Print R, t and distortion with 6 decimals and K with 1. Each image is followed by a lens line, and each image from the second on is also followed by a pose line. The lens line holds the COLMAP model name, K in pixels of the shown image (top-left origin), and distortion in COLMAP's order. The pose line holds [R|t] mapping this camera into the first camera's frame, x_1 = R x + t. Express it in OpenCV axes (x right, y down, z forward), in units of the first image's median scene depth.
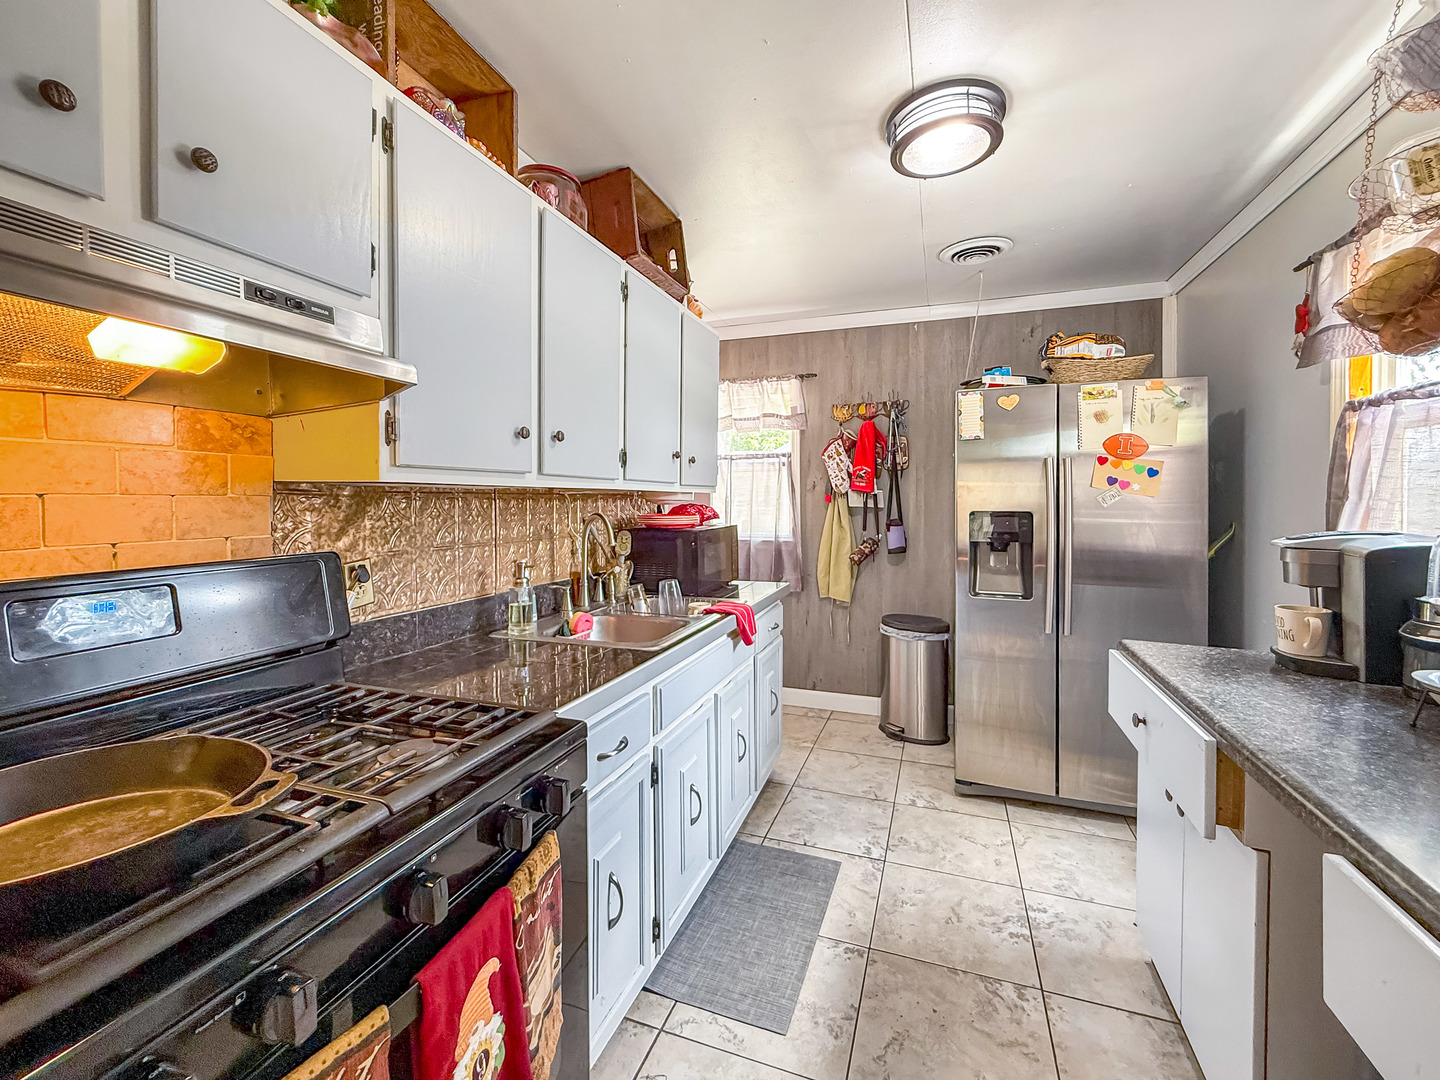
lens RADIAL K [[595.5, 0, 739.7], [0, 595.5, 503.7], [0, 0, 1]] dist [0.003105, 0.001515]
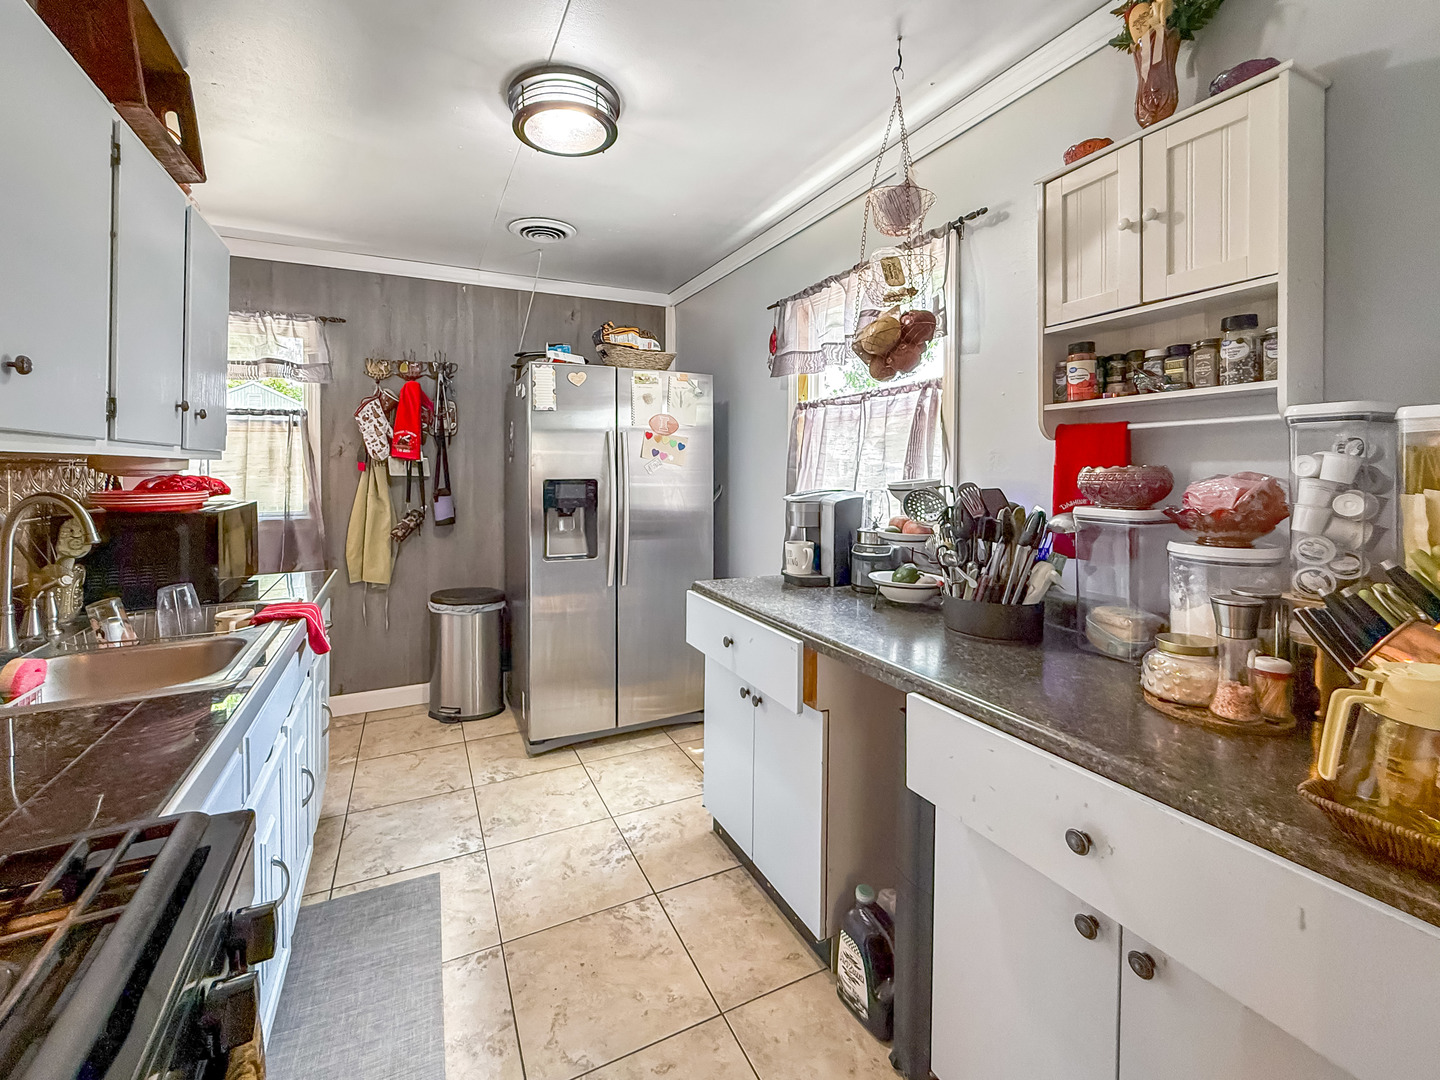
lens RADIAL K [[595.5, 0, 692.3], [0, 595.5, 467.7], [0, 0, 1]] dist [0.003105, 0.001515]
pose [[0.723437, -0.002850, 0.690384, -0.153121], [0.005723, 0.999982, -0.001869, -0.004645], [-0.690366, 0.005303, 0.723440, 0.072776]]
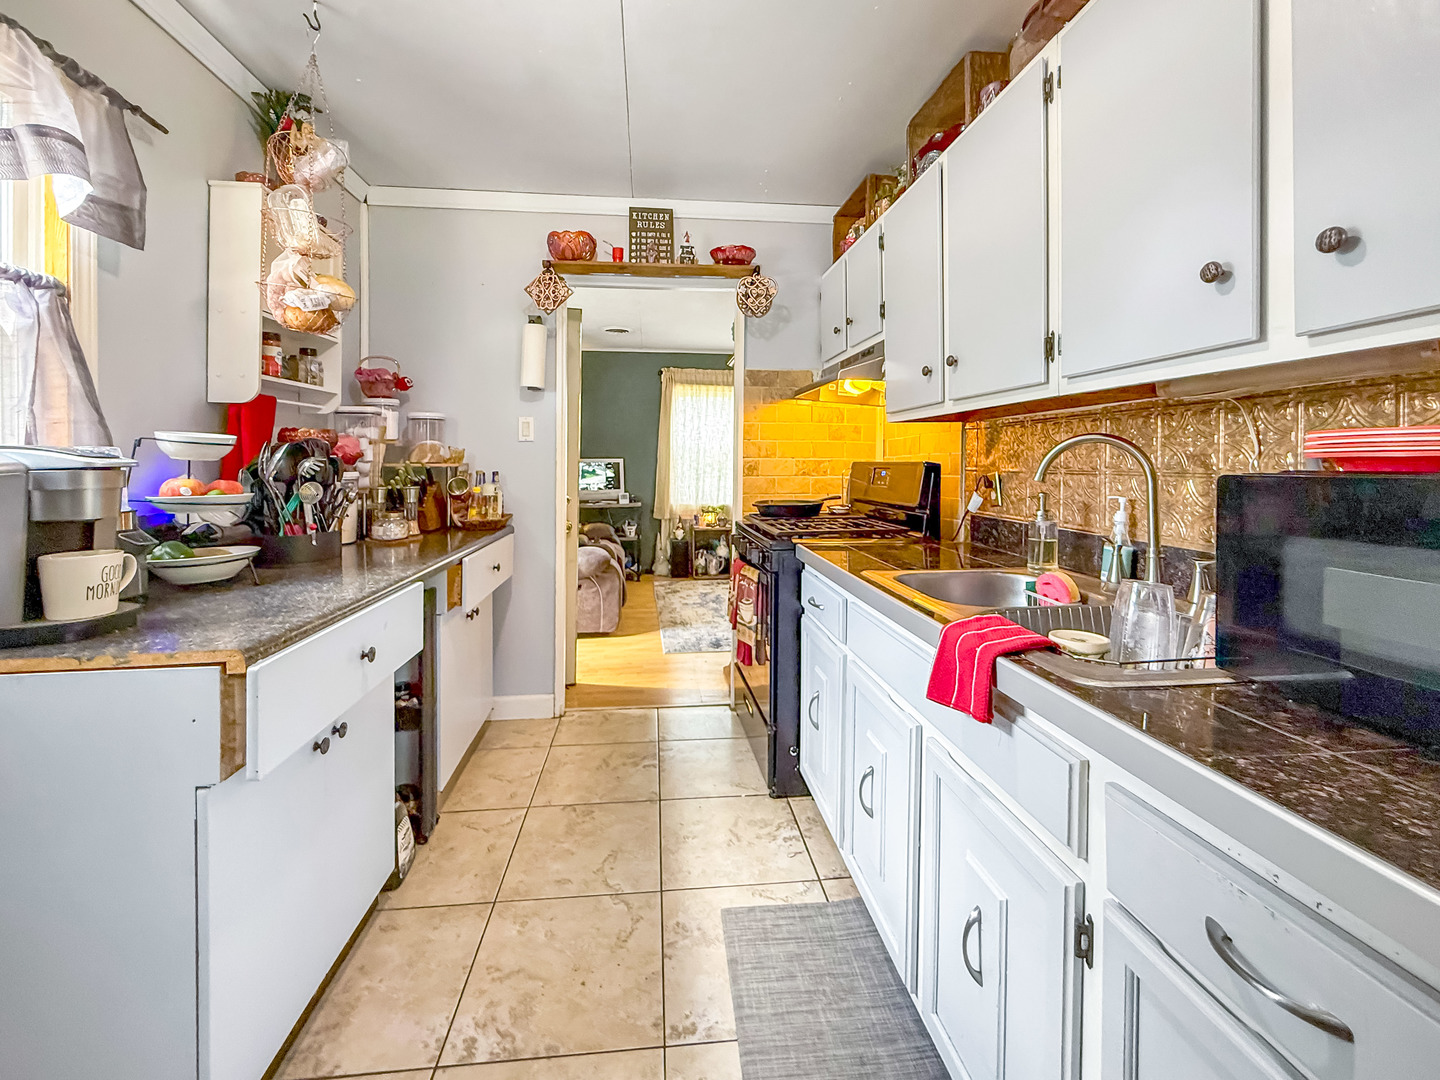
lens RADIAL K [[595.5, 0, 709.2], [0, 595.5, 471.2], [0, 0, 1]] dist [0.003105, 0.001515]
pose [[-0.910710, 0.009147, -0.412944, 0.322792], [-0.001897, 0.999652, 0.026326, 0.031910], [0.413041, 0.024758, -0.910376, 1.170179]]
